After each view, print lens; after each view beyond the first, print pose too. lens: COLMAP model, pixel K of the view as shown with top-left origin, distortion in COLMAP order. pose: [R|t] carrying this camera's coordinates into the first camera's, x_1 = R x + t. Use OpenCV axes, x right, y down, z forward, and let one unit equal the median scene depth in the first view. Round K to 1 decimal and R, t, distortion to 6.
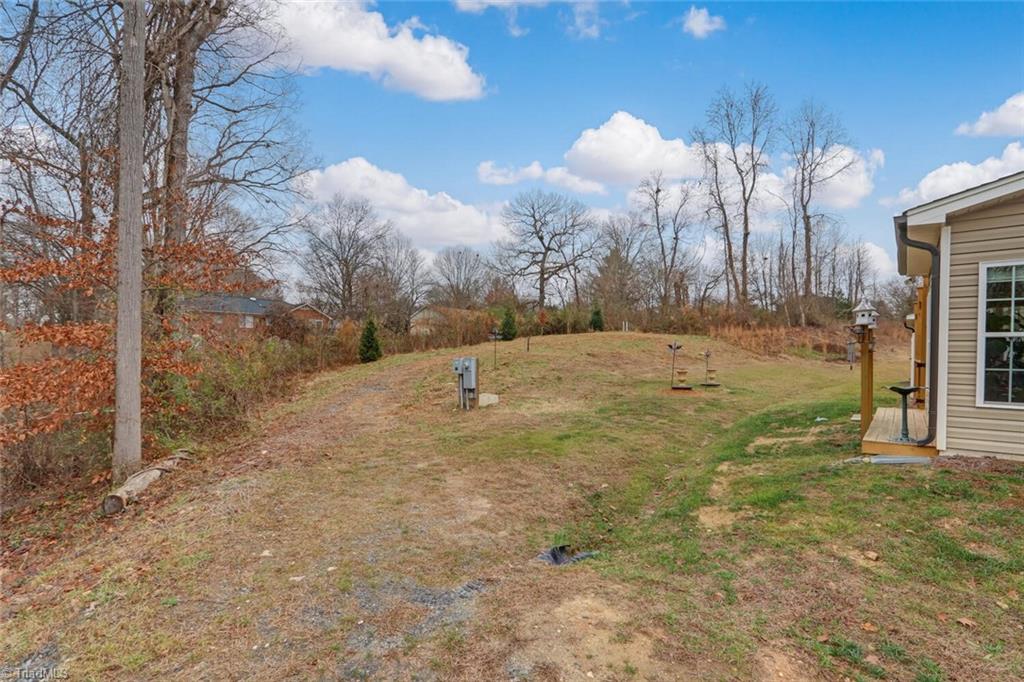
lens RADIAL K [[483.2, 0, 506.6], [0, 483.2, 352.3], [0, 0, 1]] dist [-0.000351, -0.000236]
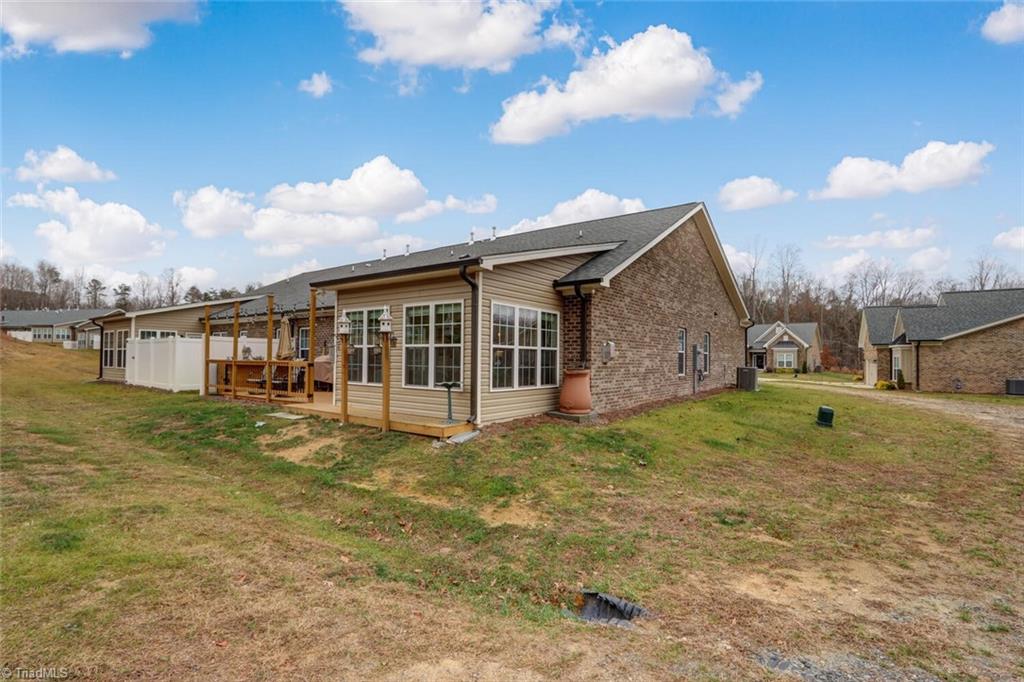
lens RADIAL K [[483.2, 0, 506.6], [0, 483.2, 352.3], [0, 0, 1]] dist [-0.000351, -0.000236]
pose [[-0.082208, 0.012076, 0.996542, -0.677592], [-0.024108, 0.999610, -0.014102, 0.004605], [-0.996324, -0.025184, -0.081885, 1.242756]]
